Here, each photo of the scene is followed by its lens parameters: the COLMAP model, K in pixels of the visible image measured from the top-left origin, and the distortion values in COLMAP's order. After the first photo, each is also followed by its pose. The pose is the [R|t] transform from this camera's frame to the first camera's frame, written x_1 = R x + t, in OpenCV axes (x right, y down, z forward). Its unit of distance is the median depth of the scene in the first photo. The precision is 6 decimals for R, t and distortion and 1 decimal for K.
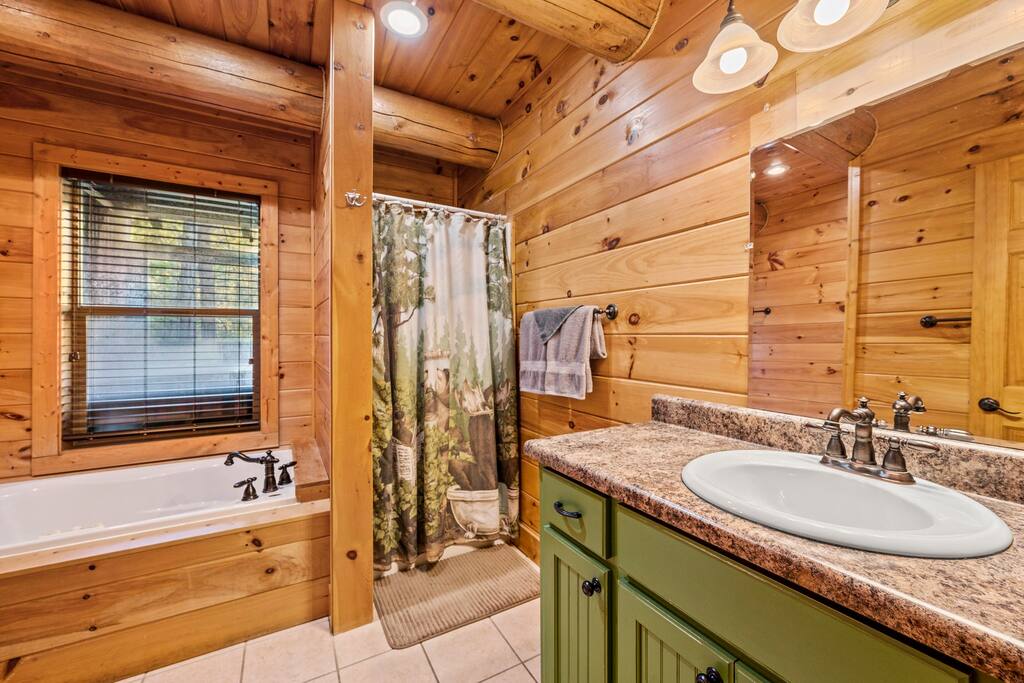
lens RADIAL K [[402.7, 0, 512.0], [0, 402.7, 341.5], [0, 0, 1]] dist [-0.000223, -0.000111]
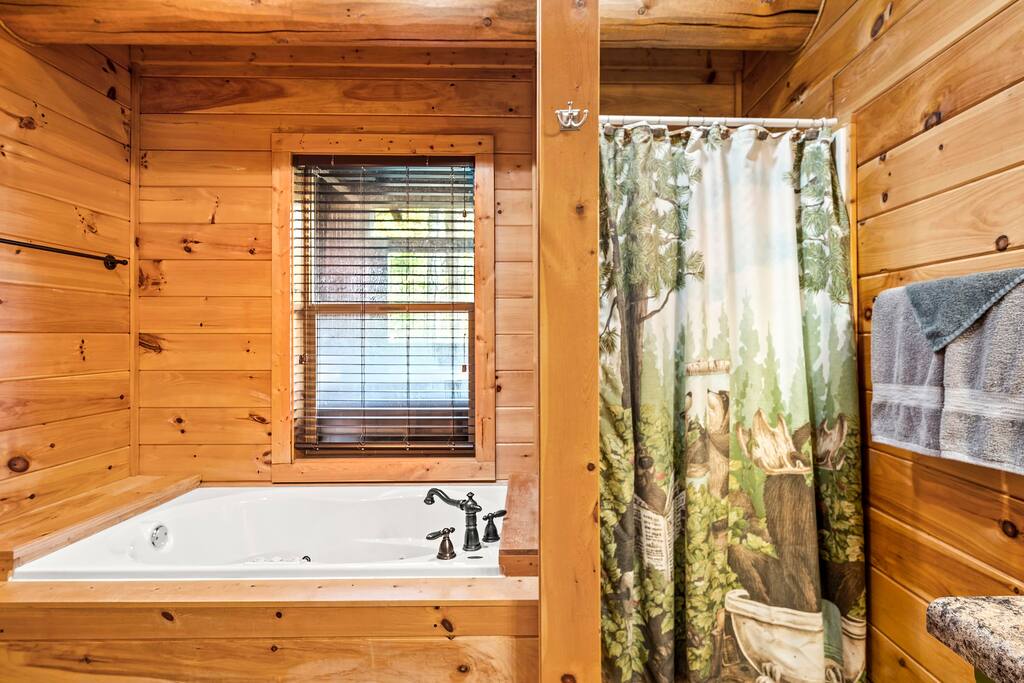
lens RADIAL K [[521.7, 0, 544.6], [0, 521.7, 331.9], [0, 0, 1]] dist [-0.001478, -0.000561]
pose [[0.881523, -0.005291, -0.472111, -0.033759], [-0.005137, 0.999771, -0.020796, -0.001752], [0.472113, 0.020758, 0.881294, 0.204324]]
